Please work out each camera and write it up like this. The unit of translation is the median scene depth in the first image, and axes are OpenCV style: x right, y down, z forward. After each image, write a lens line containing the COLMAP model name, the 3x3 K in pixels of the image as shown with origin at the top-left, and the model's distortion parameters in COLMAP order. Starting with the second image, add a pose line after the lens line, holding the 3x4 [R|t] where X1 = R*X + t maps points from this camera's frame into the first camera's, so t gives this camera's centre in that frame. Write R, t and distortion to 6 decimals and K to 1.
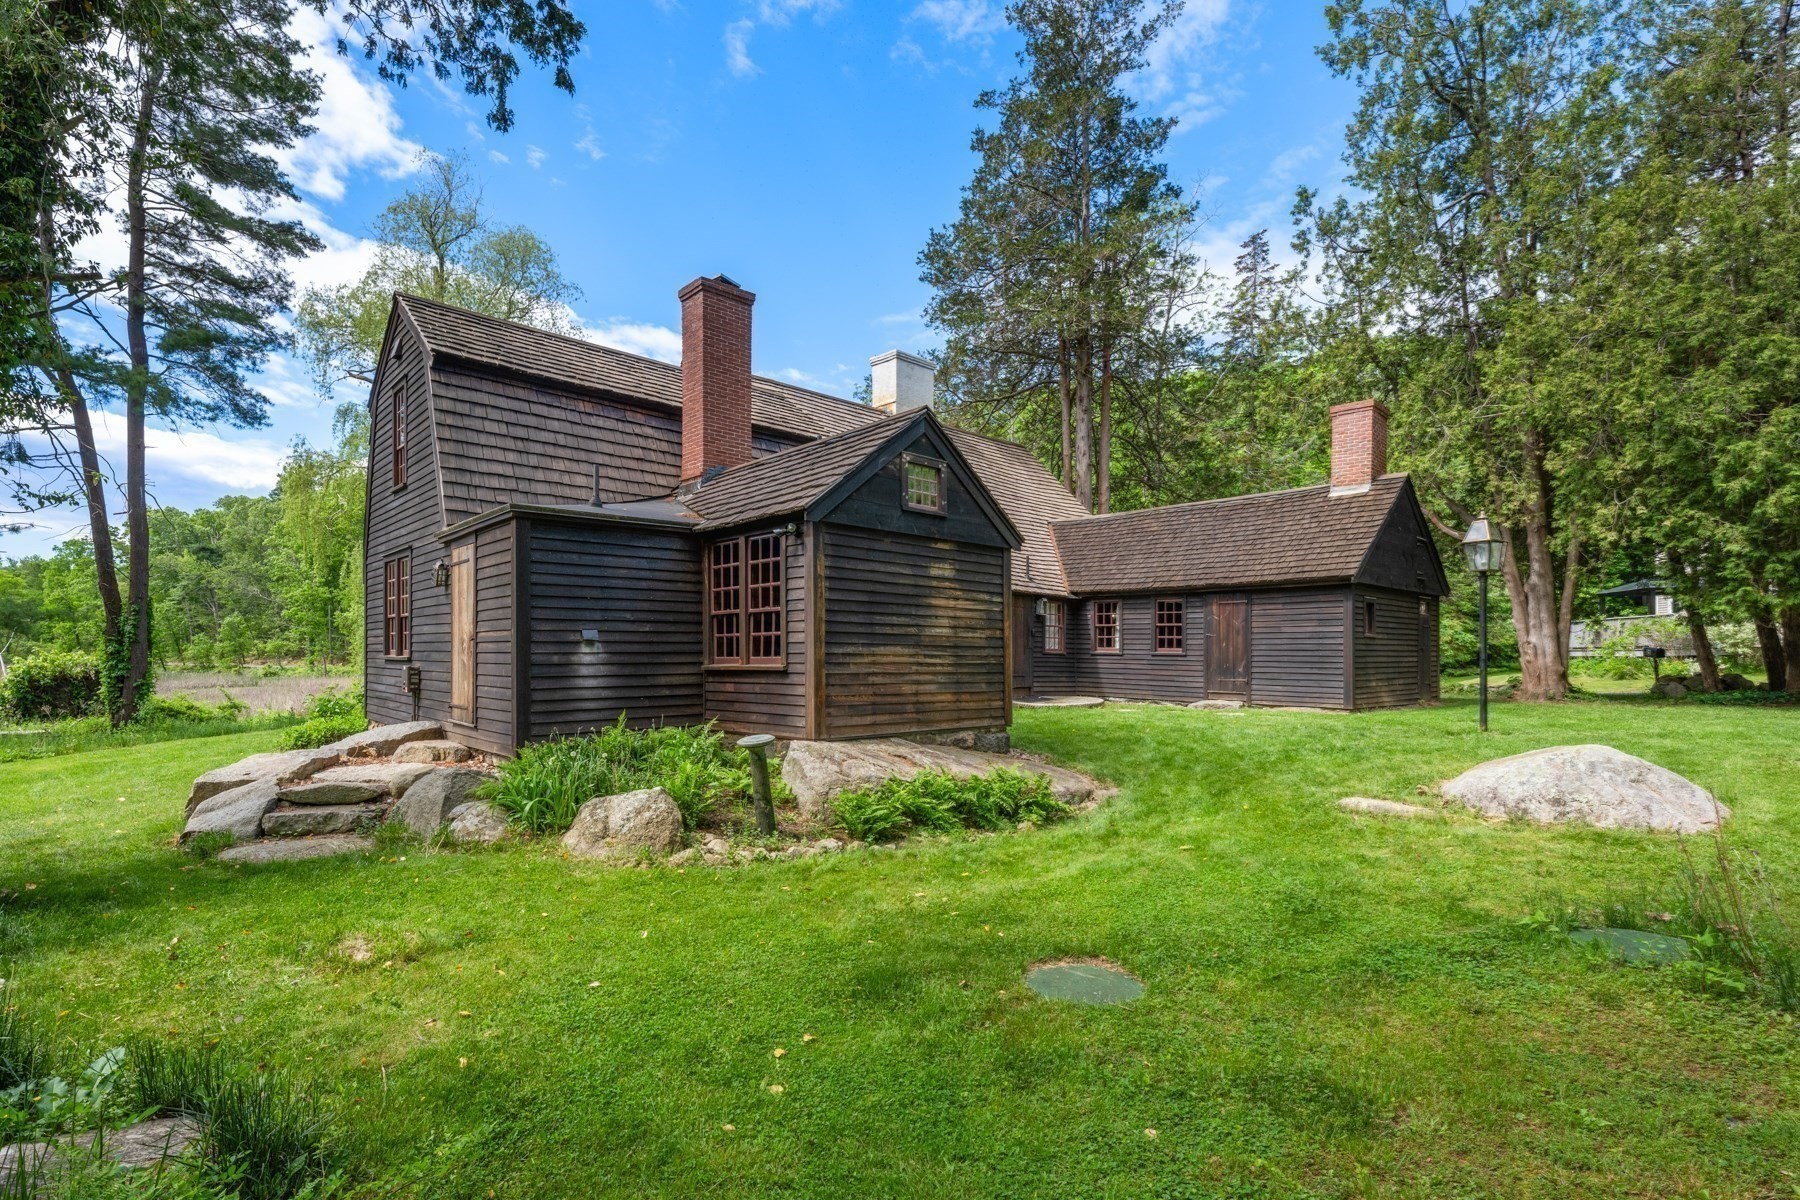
lens RADIAL K [[887.9, 0, 894.7], [0, 887.9, 666.8], [0, 0, 1]] dist [-0.001214, 0.000511]
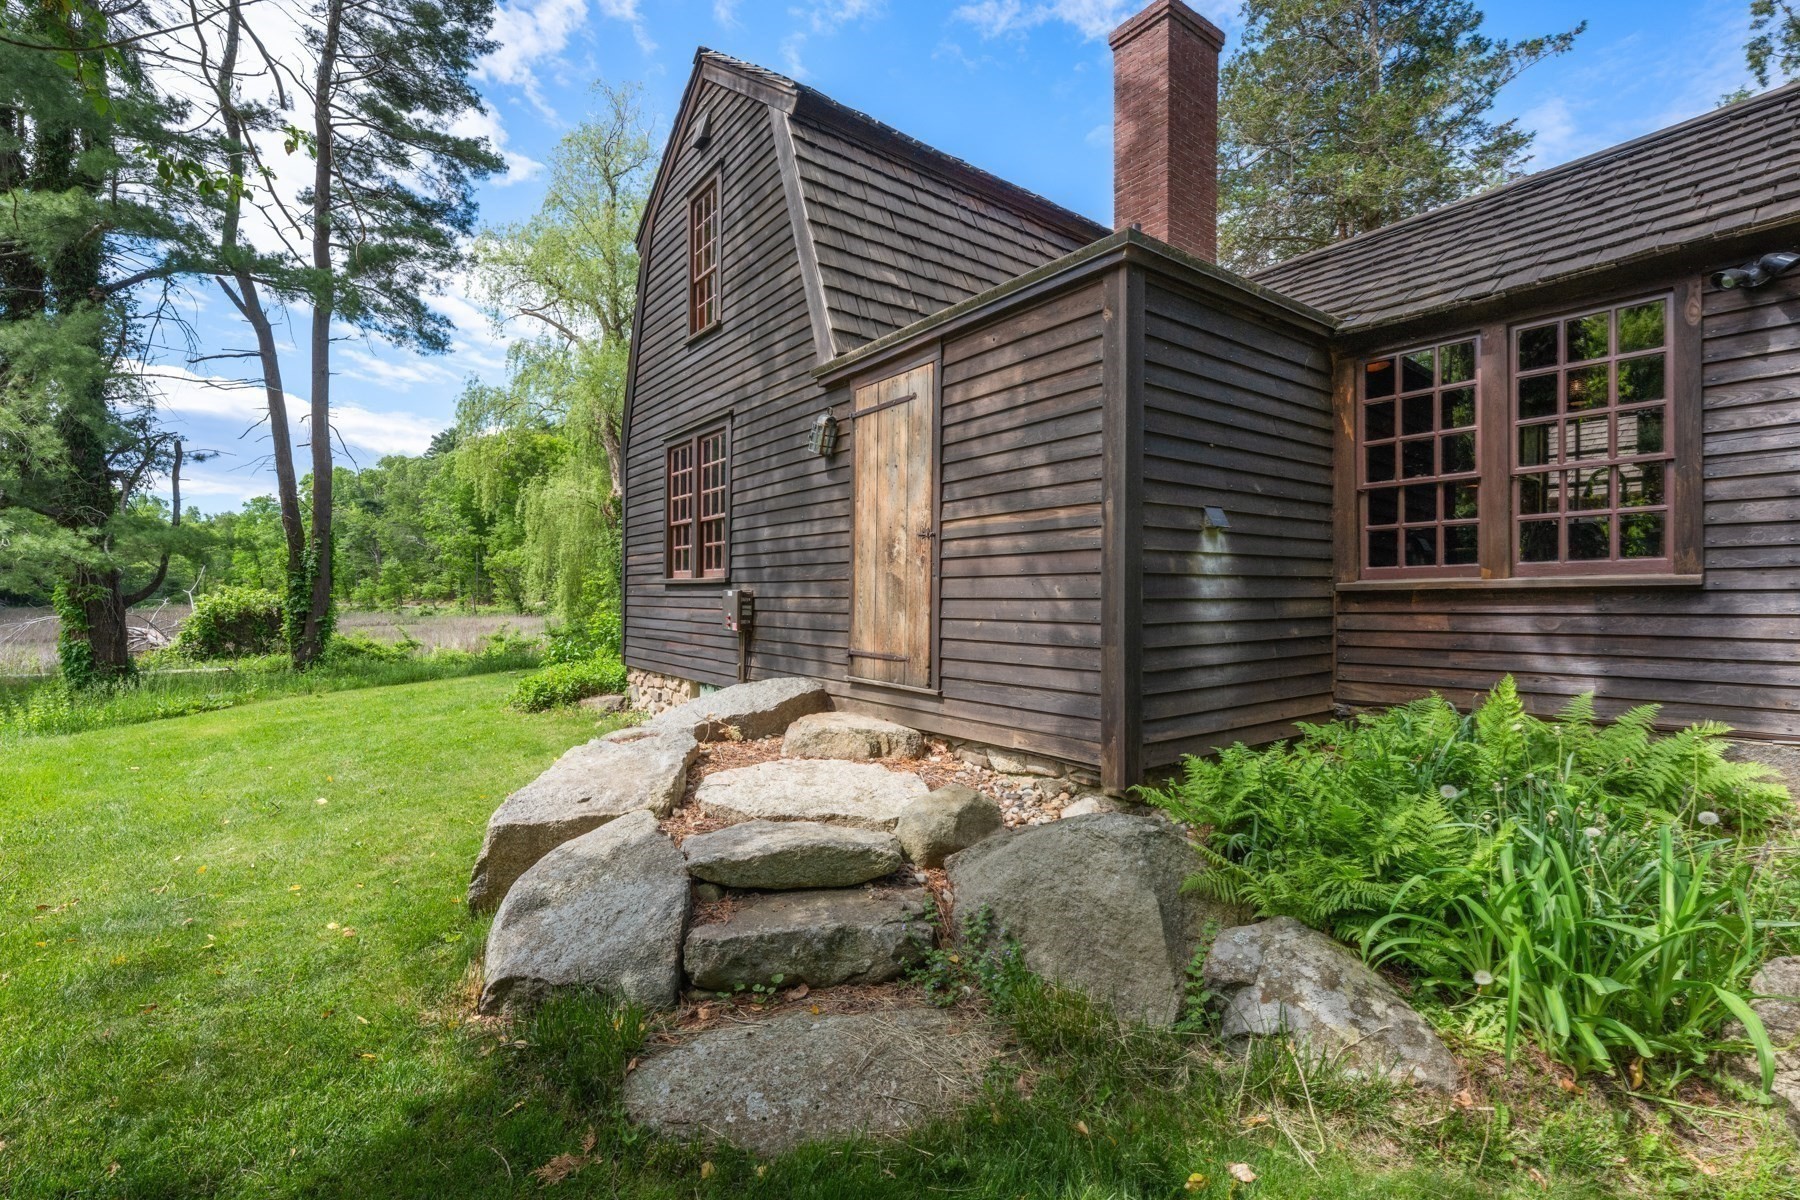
lens RADIAL K [[793.4, 0, 900.0], [0, 793.4, 600.0], [0, 0, 1]] dist [-0.000137, 0.000018]
pose [[0.997761, 0.000765, -0.066883, -0.167425], [-0.001533, 0.999933, -0.011442, 0.005495], [0.066870, 0.011519, 0.997695, 0.183435]]
